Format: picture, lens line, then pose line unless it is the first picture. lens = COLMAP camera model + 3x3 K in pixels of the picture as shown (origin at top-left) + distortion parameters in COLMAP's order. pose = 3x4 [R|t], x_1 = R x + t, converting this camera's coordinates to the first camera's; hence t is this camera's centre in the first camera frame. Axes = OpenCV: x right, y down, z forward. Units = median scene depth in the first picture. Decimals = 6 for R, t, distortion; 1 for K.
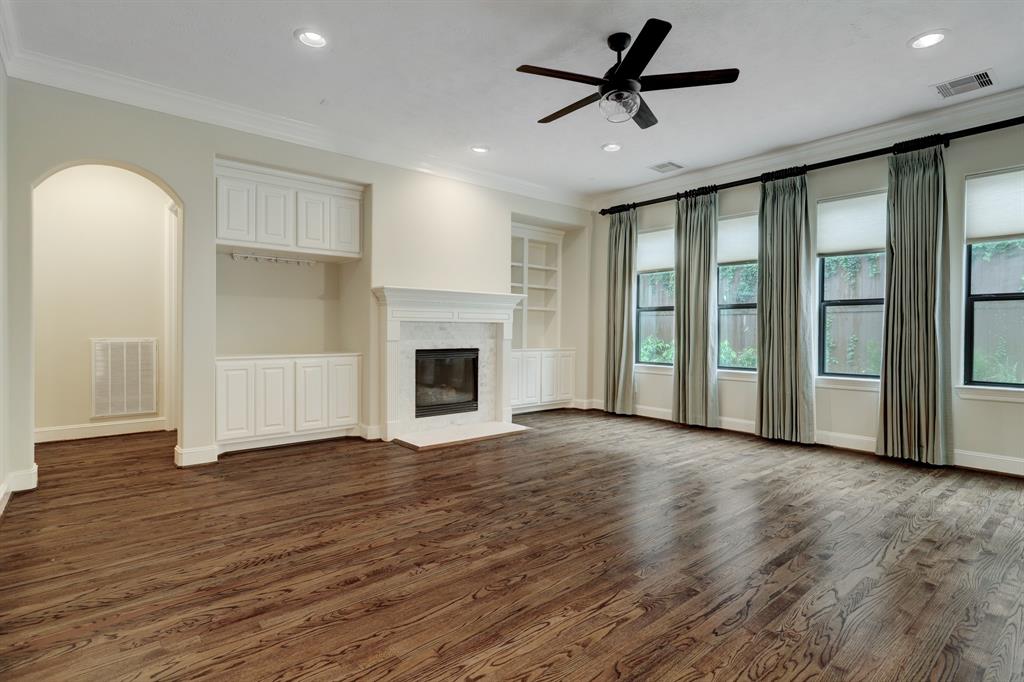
lens RADIAL K [[516.3, 0, 512.4], [0, 516.3, 337.1], [0, 0, 1]] dist [-0.003070, -0.000295]
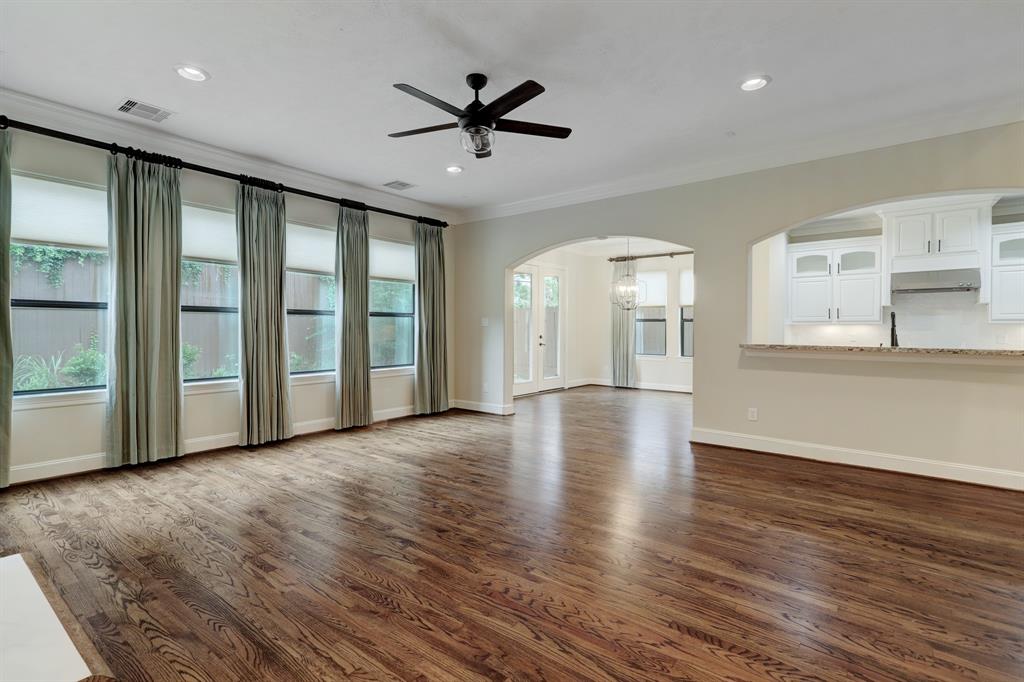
lens RADIAL K [[478.8, 0, 511.6], [0, 478.8, 335.1], [0, 0, 1]] dist [0.015292, 0.000192]
pose [[-0.184202, -0.015135, 0.982772, -0.626231], [0.008904, 0.999815, 0.017066, -0.033302], [-0.982848, 0.011894, -0.184033, 0.847829]]
